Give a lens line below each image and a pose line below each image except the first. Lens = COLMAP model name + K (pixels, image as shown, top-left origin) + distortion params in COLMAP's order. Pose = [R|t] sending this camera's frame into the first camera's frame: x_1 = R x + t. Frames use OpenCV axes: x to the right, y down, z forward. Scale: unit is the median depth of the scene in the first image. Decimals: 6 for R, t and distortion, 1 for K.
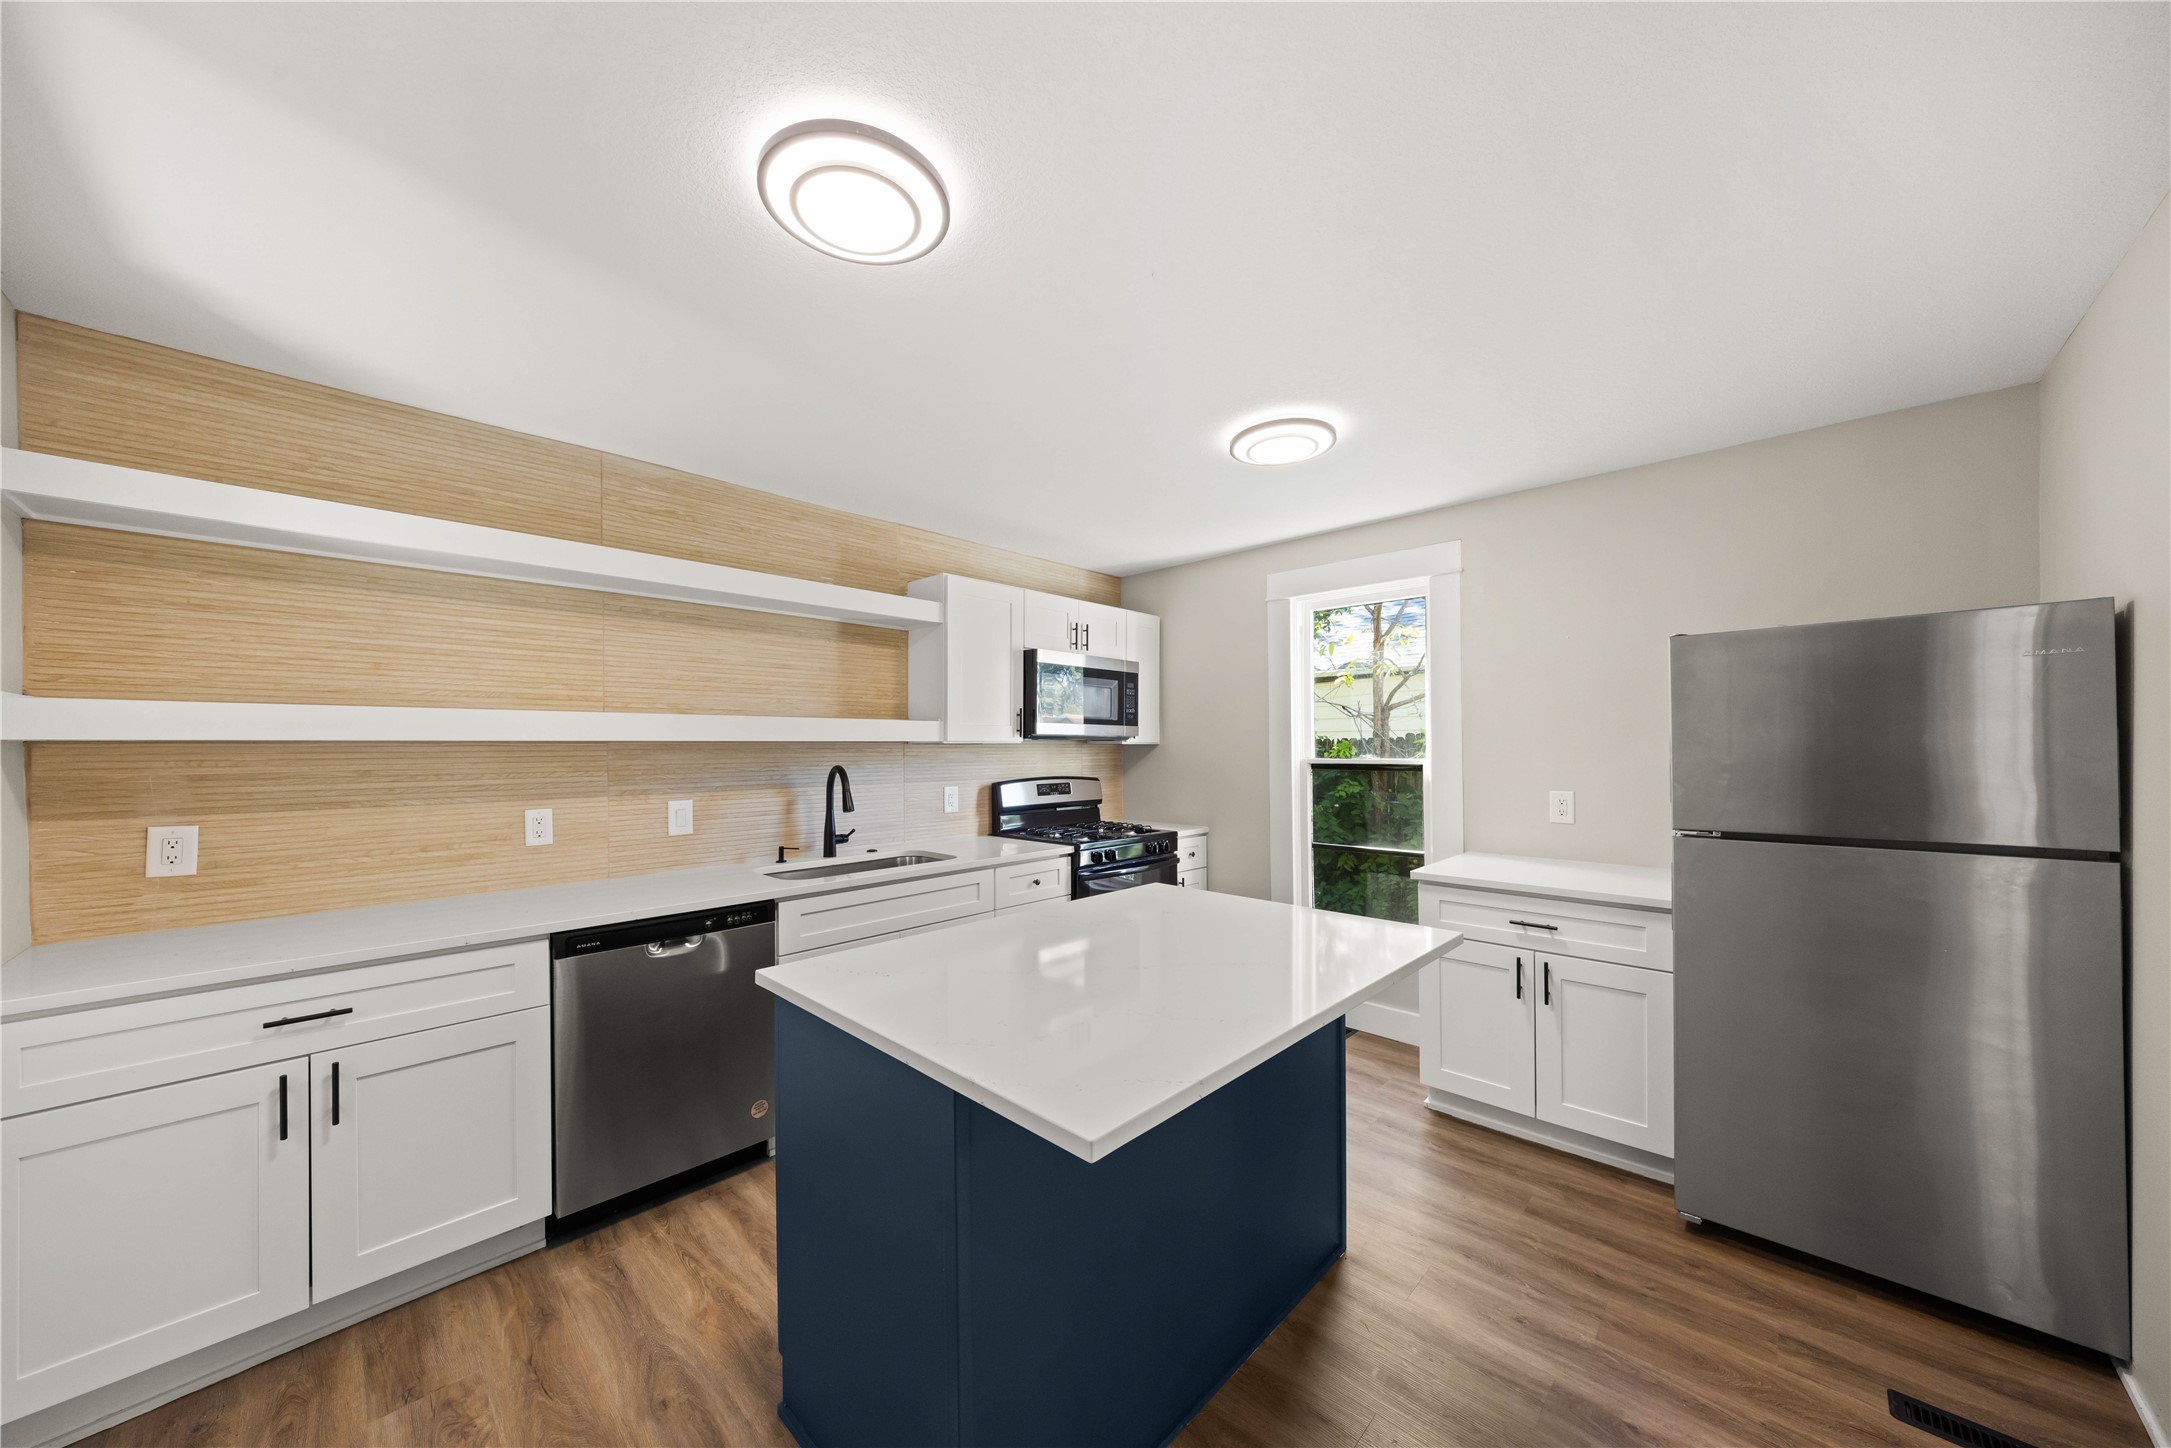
lens RADIAL K [[737.4, 0, 1052.1], [0, 737.4, 744.0], [0, 0, 1]] dist [0.000025, -0.000085]
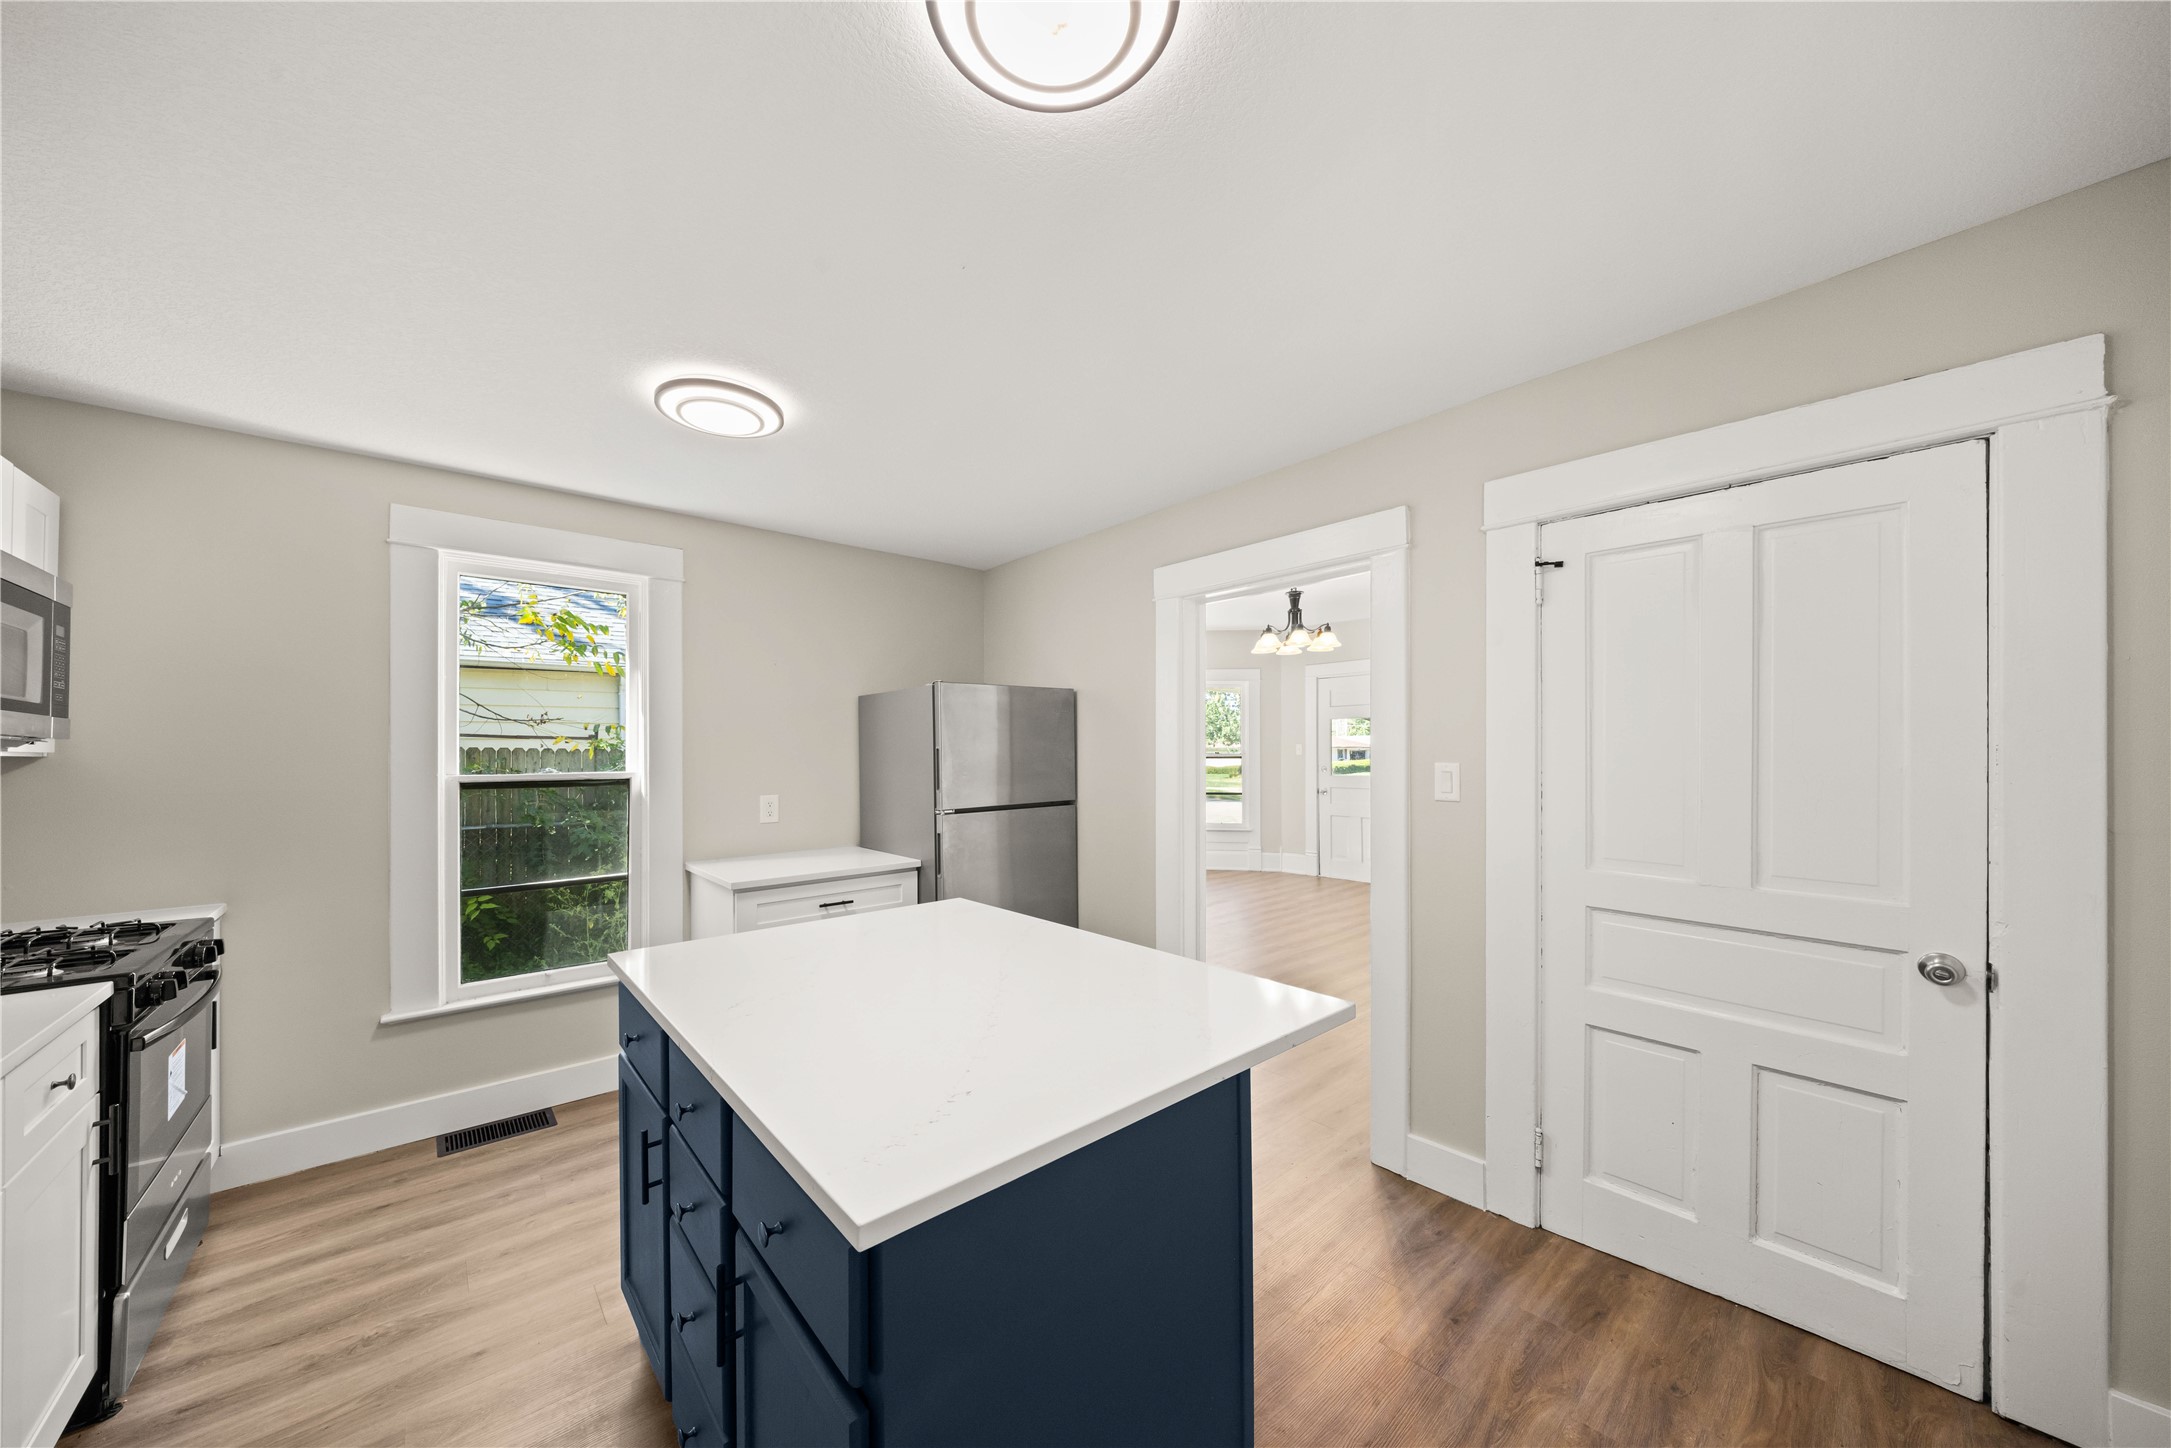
lens RADIAL K [[737.4, 0, 1052.1], [0, 737.4, 744.0], [0, 0, 1]] dist [0.000025, -0.000085]
pose [[0.081239, 0.011254, 0.996631, -0.372032], [0.001403, 0.999934, -0.011406, -0.002512], [-0.996694, 0.002325, 0.081218, 0.400014]]
